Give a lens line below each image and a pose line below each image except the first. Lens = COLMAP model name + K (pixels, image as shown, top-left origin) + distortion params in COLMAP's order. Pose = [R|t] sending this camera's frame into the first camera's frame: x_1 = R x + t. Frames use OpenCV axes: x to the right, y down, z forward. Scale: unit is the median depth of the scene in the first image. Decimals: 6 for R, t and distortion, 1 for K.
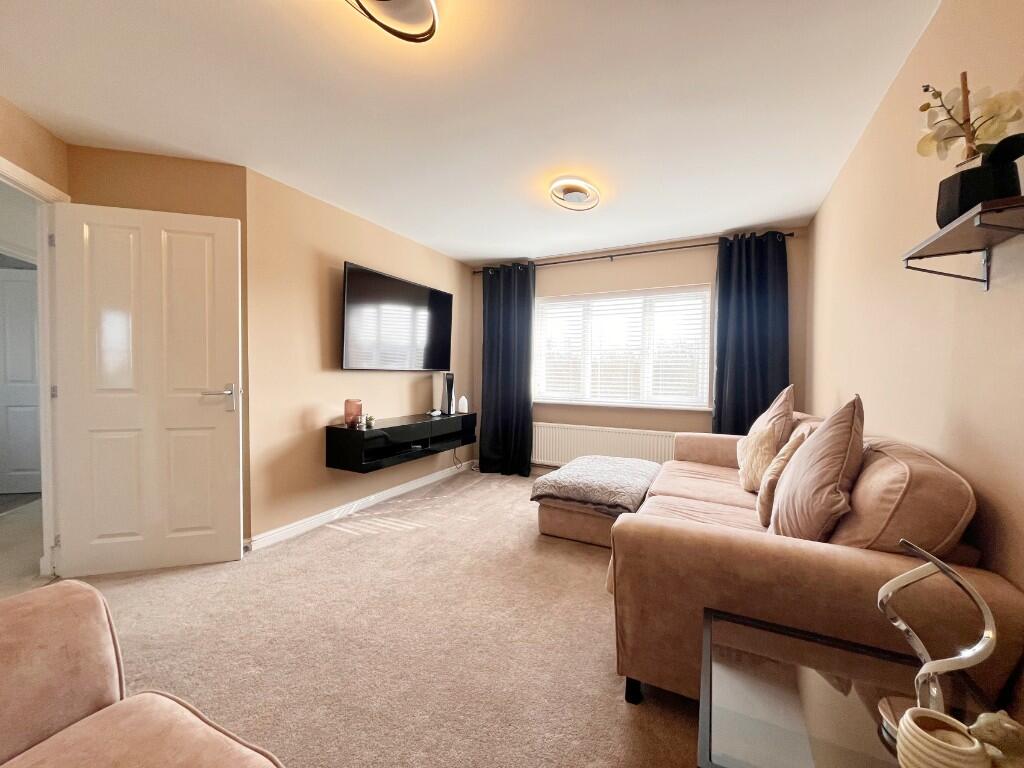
lens RADIAL K [[411.0, 0, 510.3], [0, 411.0, 383.8], [0, 0, 1]] dist [-0.004326, -0.000440]
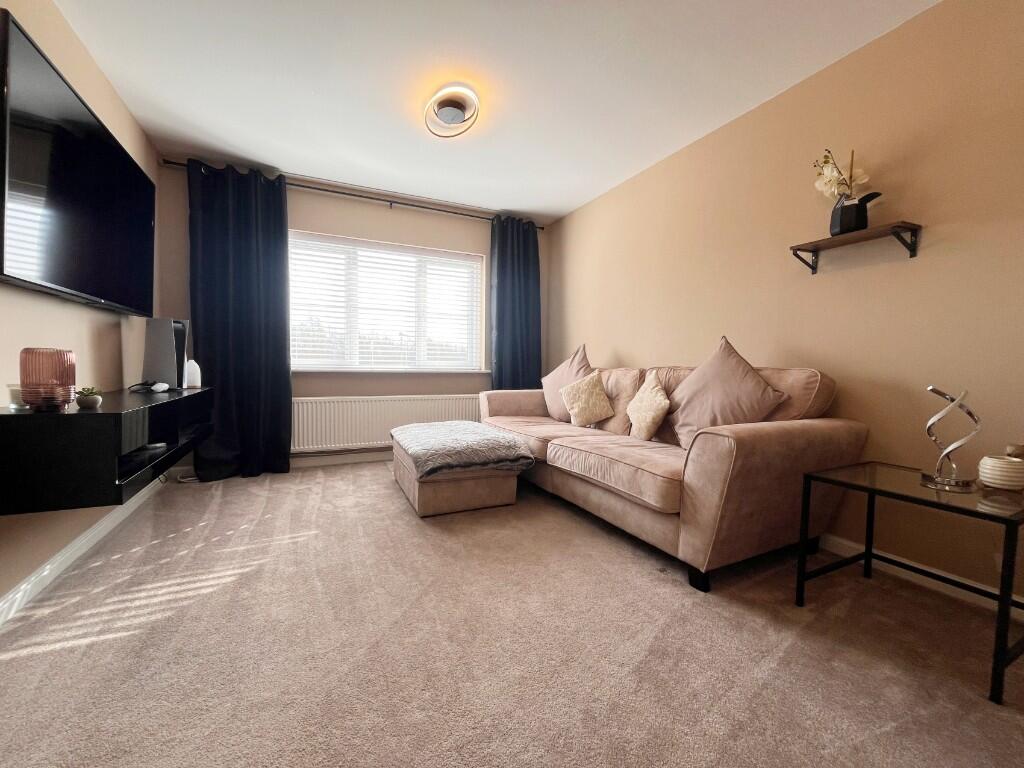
lens RADIAL K [[411.0, 0, 510.3], [0, 411.0, 383.8], [0, 0, 1]] dist [-0.004326, -0.000440]
pose [[0.604478, -0.040534, 0.795590, -0.376820], [0.014369, 0.999097, 0.039985, 0.057047], [-0.796492, -0.012738, 0.604514, 0.304955]]
